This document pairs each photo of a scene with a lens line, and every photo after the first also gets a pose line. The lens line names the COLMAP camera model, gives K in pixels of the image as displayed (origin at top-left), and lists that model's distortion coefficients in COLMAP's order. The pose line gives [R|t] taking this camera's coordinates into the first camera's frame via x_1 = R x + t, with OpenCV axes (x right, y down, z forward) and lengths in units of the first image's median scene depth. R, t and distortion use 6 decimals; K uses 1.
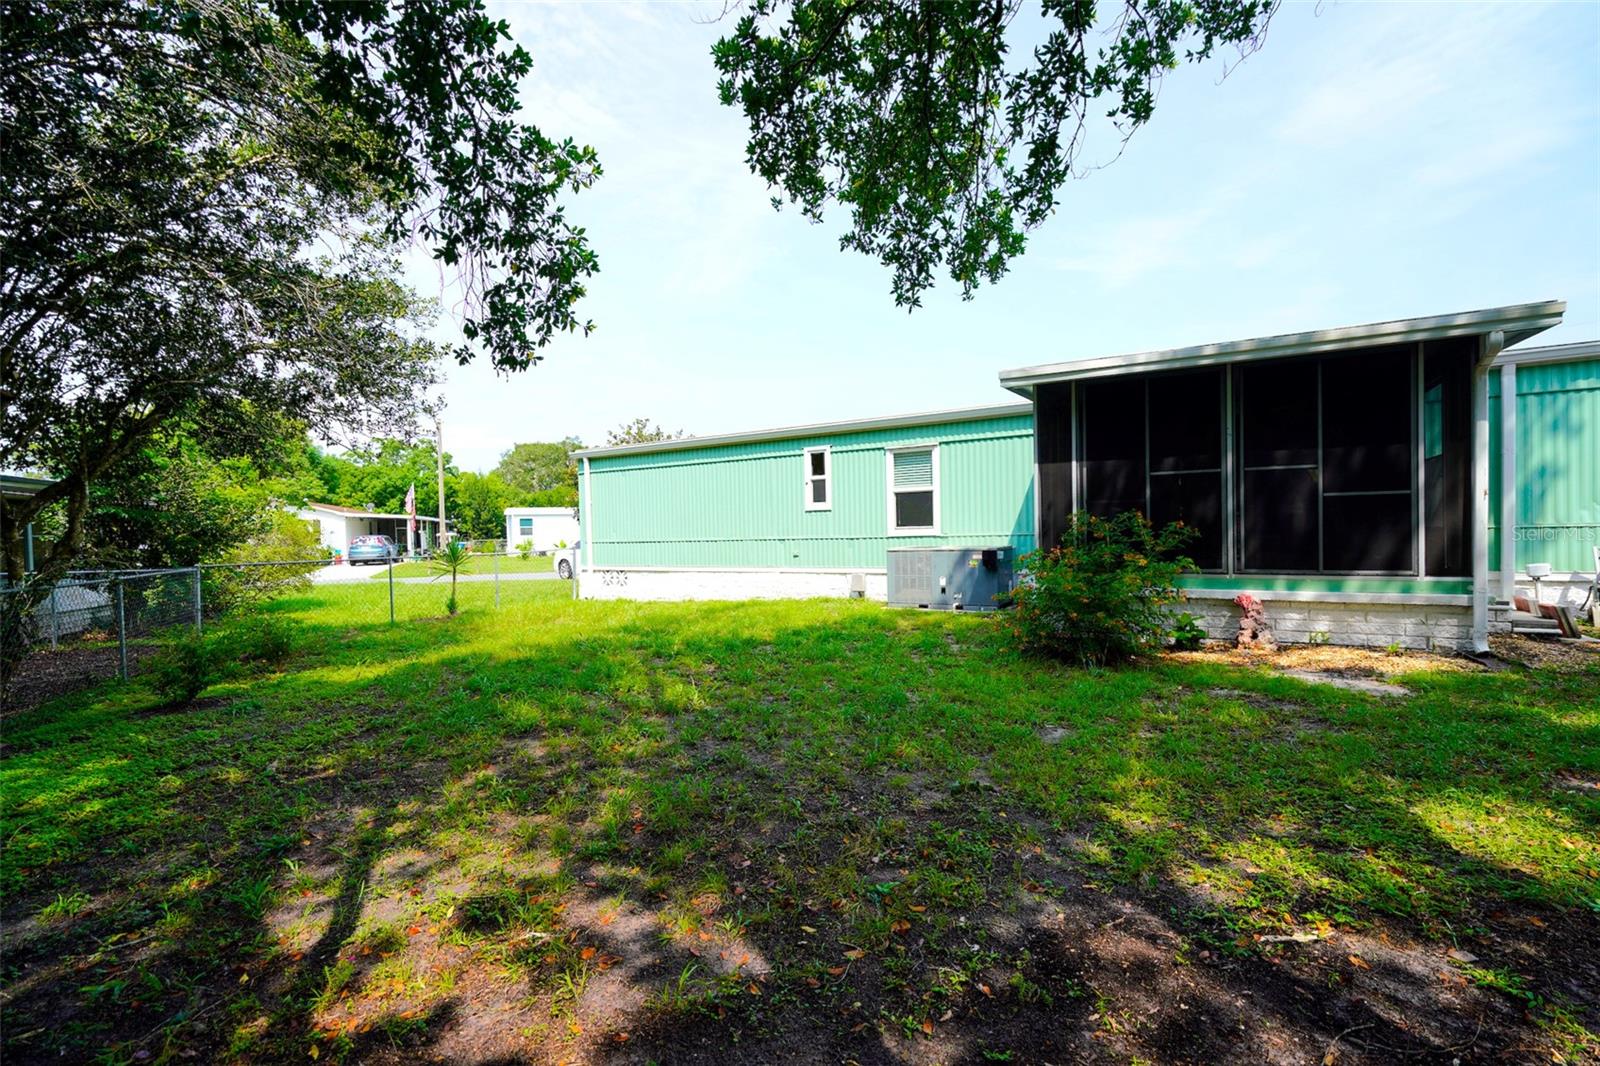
lens RADIAL K [[715.9, 0, 796.6], [0, 715.9, 534.4], [0, 0, 1]] dist [-0.004797, 0.000255]
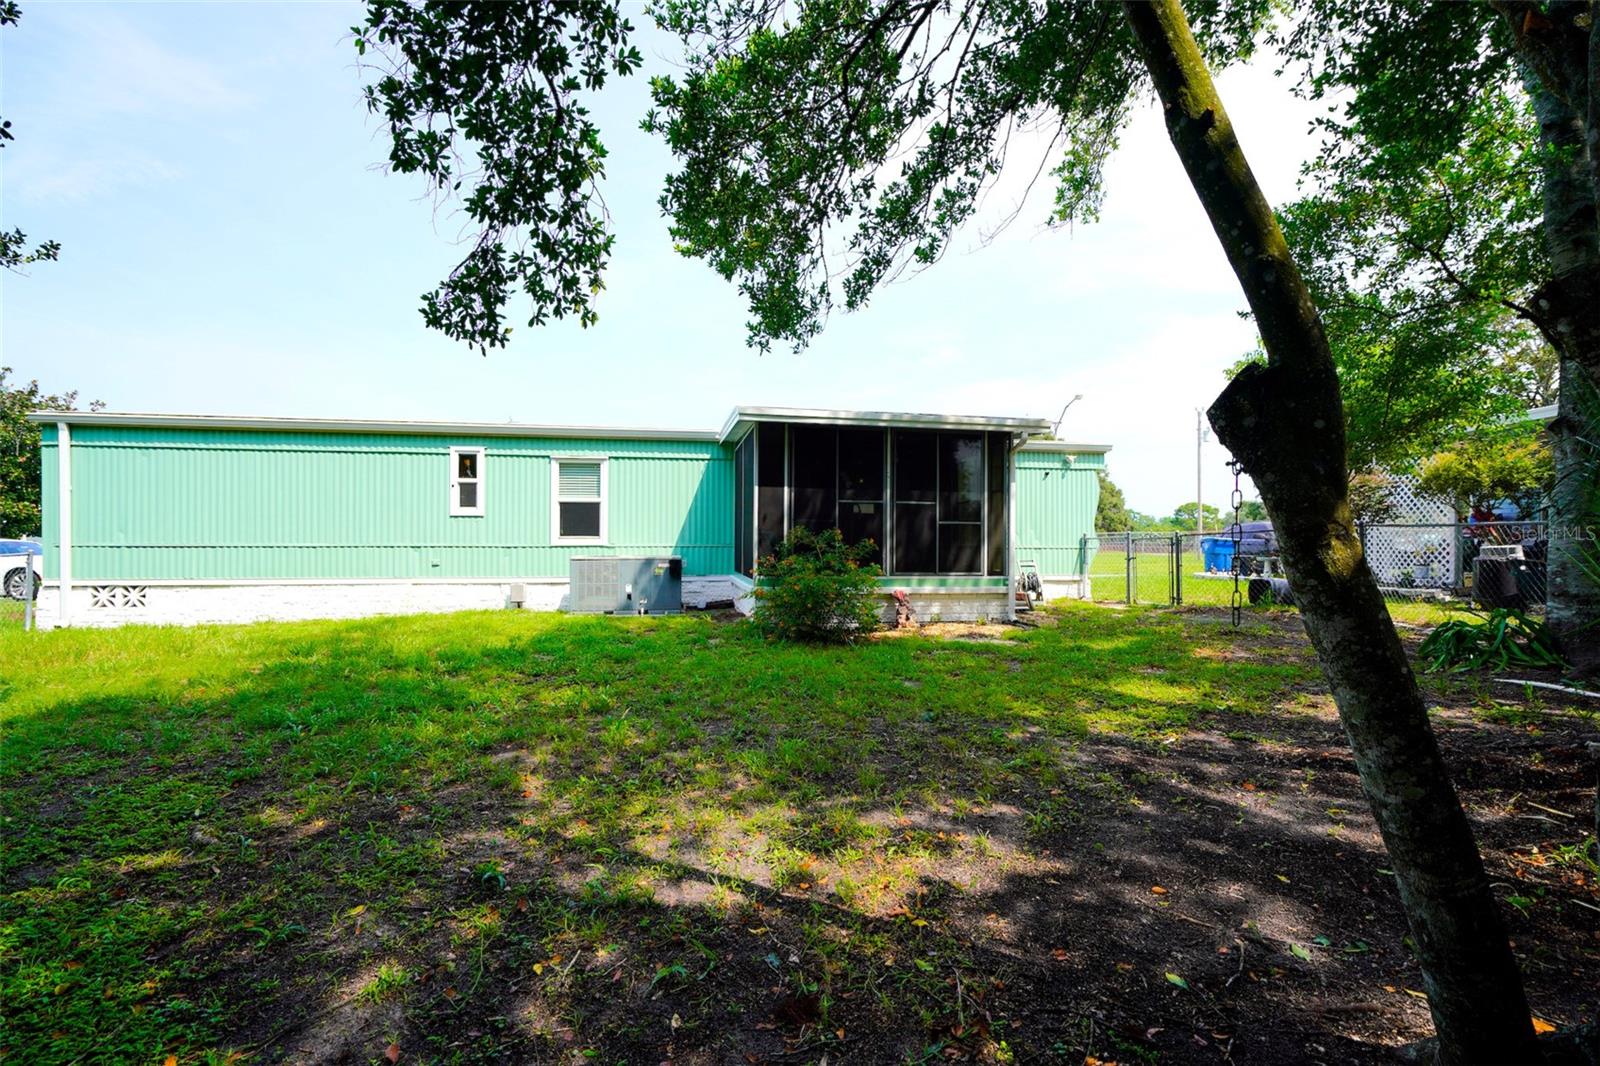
lens RADIAL K [[715.9, 0, 798.9], [0, 715.9, 537.7], [0, 0, 1]] dist [-0.004797, 0.000255]
pose [[0.761174, 0.028895, 0.647904, -0.450823], [-0.017078, 0.999554, -0.024514, 0.018368], [-0.648323, 0.007595, 0.761327, 0.037532]]
